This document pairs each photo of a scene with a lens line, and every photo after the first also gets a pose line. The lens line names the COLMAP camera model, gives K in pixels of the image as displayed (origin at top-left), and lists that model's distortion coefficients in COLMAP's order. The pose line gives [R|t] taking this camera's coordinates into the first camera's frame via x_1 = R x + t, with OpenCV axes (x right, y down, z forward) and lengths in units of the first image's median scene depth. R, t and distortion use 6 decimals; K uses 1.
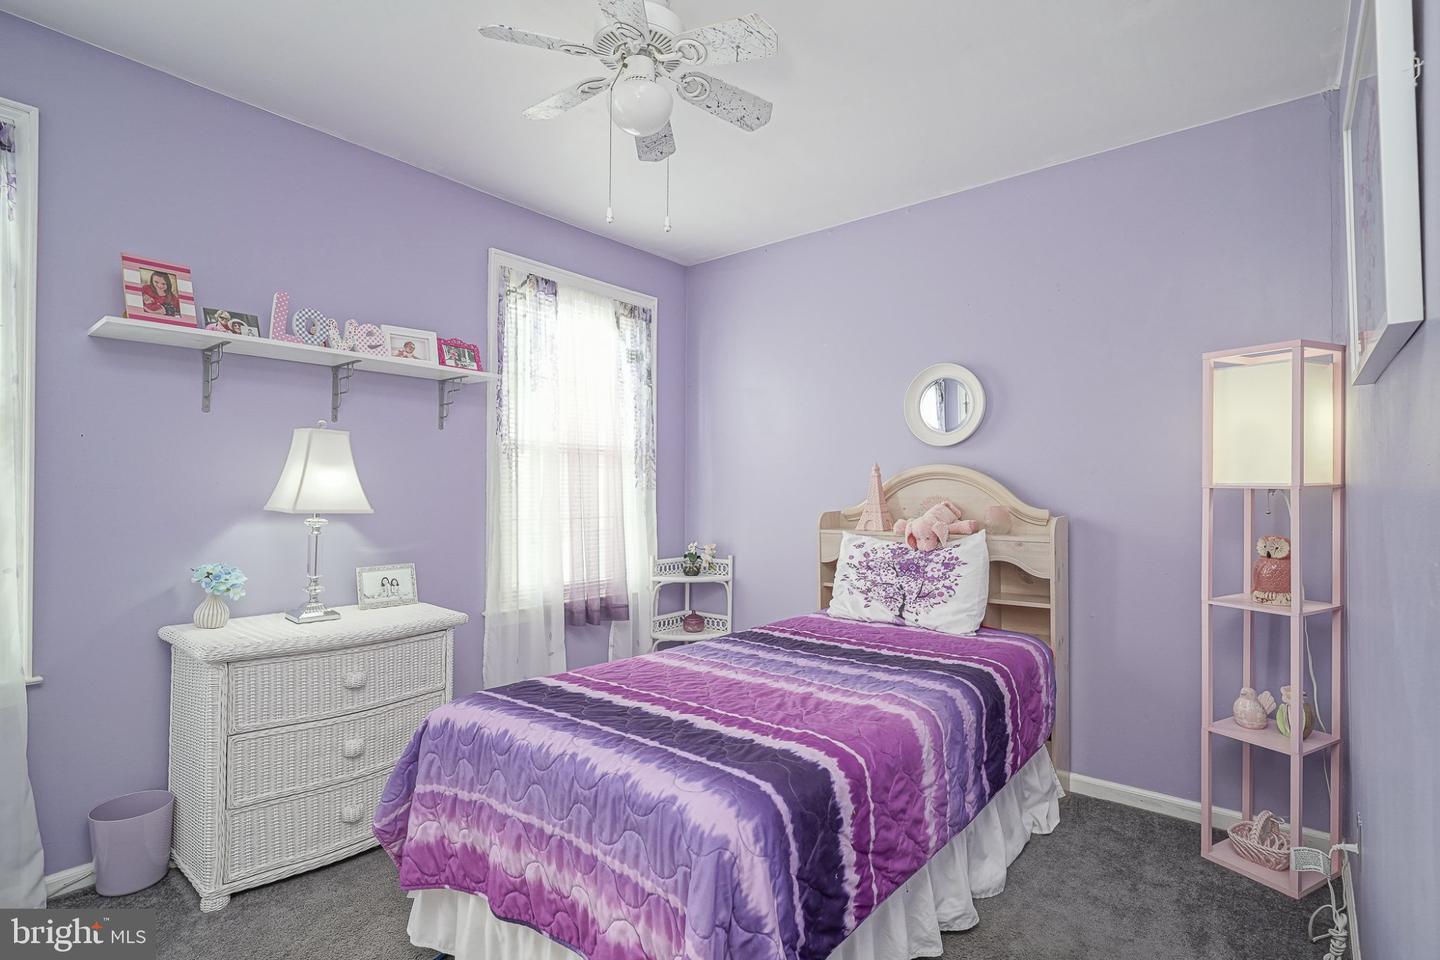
lens RADIAL K [[708.5, 0, 724.3], [0, 708.5, 487.4], [0, 0, 1]] dist [-0.008776, 0.005903]
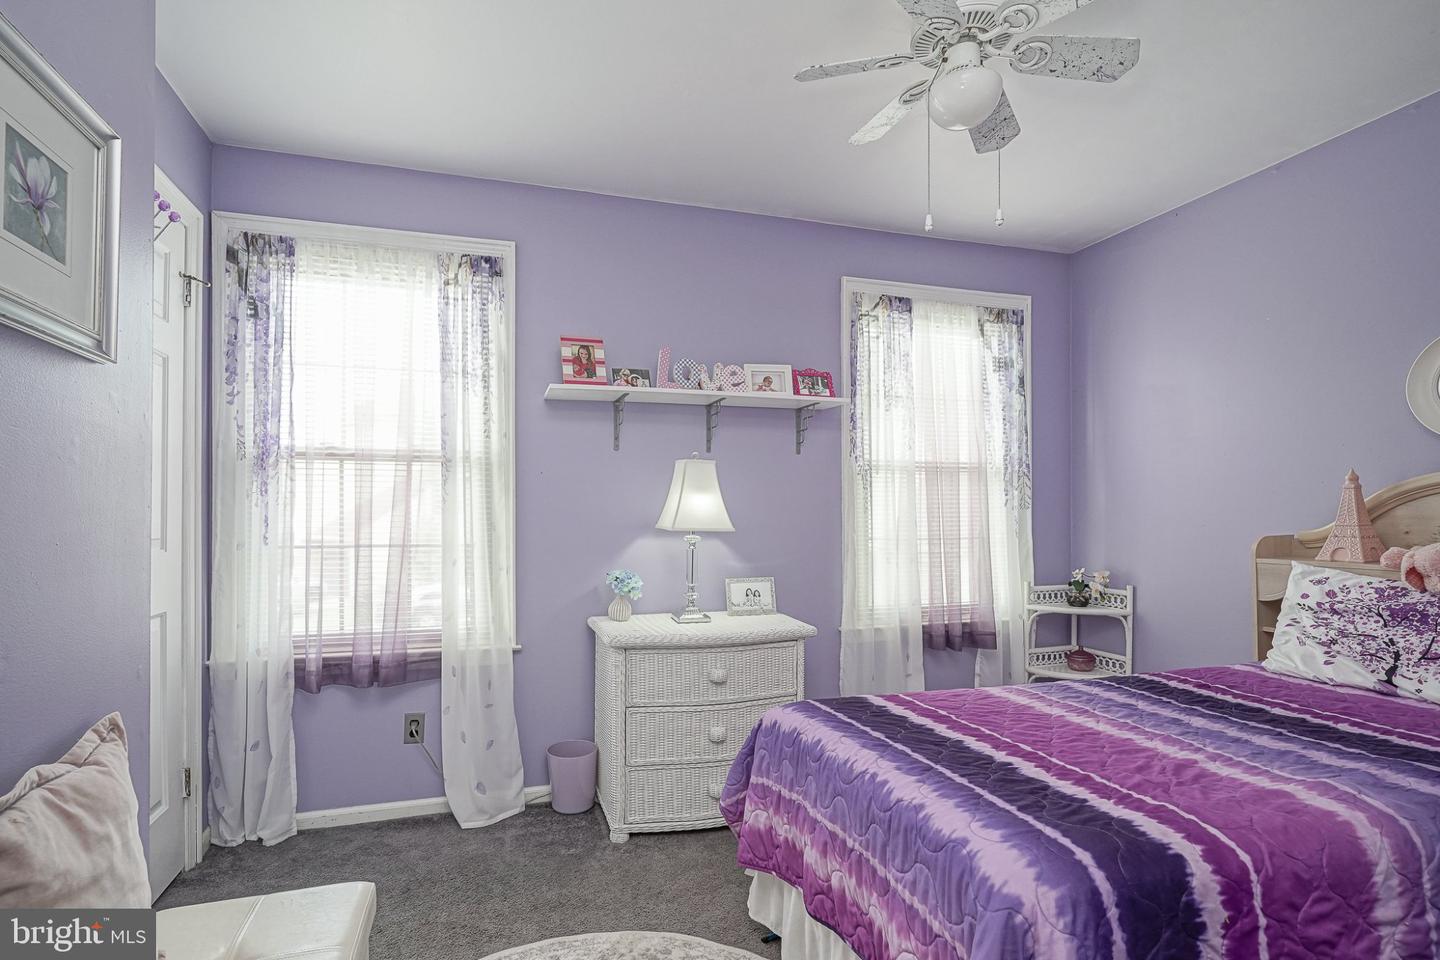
lens RADIAL K [[715.9, 0, 716.7], [0, 715.9, 512.5], [0, 0, 1]] dist [-0.003619, 0.002861]
pose [[0.831447, -0.005067, -0.555580, 0.126907], [0.009200, 0.999947, 0.004649, 0.000334], [0.555527, -0.008977, 0.831450, 0.029344]]
